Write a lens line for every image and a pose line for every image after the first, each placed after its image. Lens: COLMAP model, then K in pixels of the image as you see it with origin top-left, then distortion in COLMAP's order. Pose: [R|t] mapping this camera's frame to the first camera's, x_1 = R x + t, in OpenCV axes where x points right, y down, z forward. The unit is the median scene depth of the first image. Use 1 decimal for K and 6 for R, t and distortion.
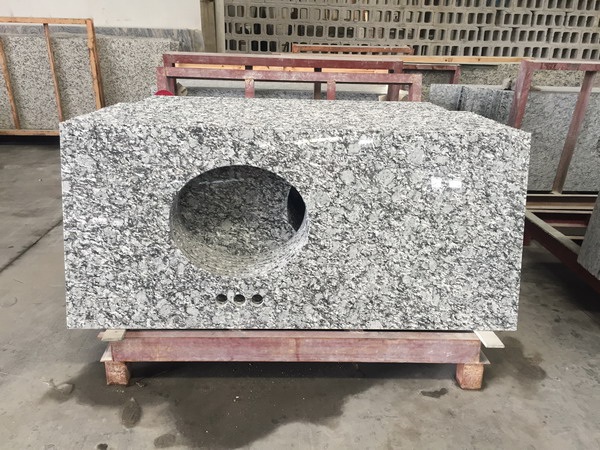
lens RADIAL K [[515.0, 0, 300.0], [0, 515.0, 223.4], [0, 0, 1]] dist [0.054515, -0.009015]
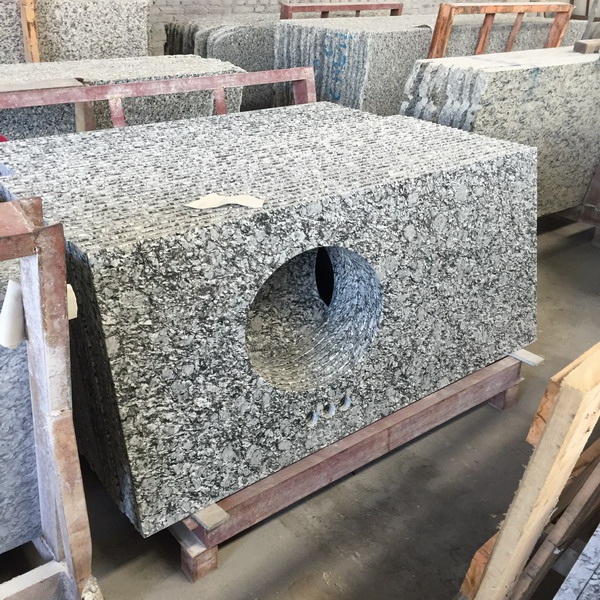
lens RADIAL K [[679.6, 0, 299.8], [0, 679.6, 301.0], [0, 0, 1]] dist [0.051707, 0.000000]
pose [[0.809728, -0.274770, 0.518499, -0.669191], [0.194876, 0.959365, 0.204066, -0.245733], [-0.553501, -0.064195, 0.830371, 0.153951]]
